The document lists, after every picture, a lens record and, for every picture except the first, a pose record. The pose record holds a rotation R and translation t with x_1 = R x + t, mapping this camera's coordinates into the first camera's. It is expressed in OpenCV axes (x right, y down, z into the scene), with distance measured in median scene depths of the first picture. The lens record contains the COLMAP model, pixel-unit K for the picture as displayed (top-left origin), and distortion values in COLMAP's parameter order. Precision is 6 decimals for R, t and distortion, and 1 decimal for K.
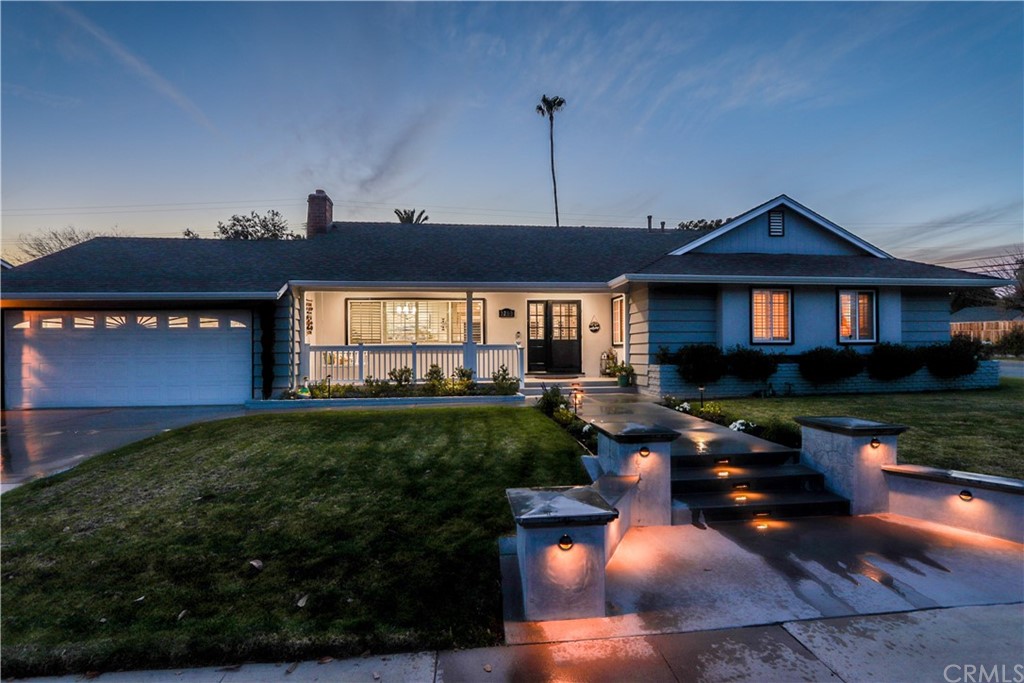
lens RADIAL K [[476.5, 0, 512.0], [0, 476.5, 341.5], [0, 0, 1]] dist [-0.003204, -0.000334]
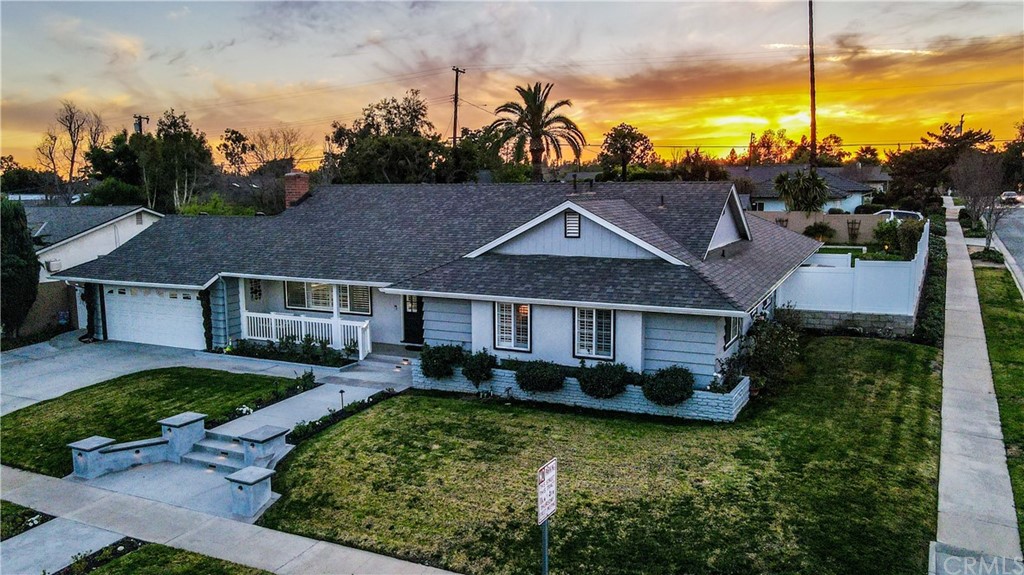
lens RADIAL K [[754.7, 0, 512.0], [0, 754.7, 287.5], [0, 0, 1]] dist [0.013225, 0.006022]
pose [[0.848893, 0.070298, -0.523870, 1.429180], [0.010000, 0.988803, 0.148892, -0.394601], [0.528471, -0.131632, 0.838684, -0.445550]]
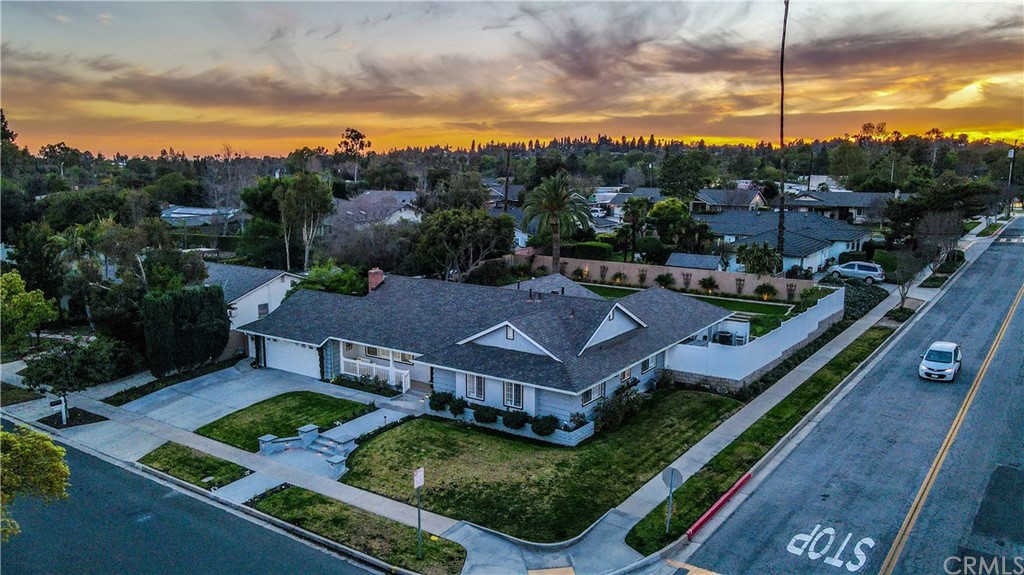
lens RADIAL K [[754.7, 0, 512.0], [0, 754.7, 287.5], [0, 0, 1]] dist [0.013225, 0.006022]
pose [[0.761311, 0.117202, -0.637706, 2.665126], [0.004911, 0.982457, 0.186425, -1.066376], [0.648368, -0.145059, 0.747380, -1.264626]]
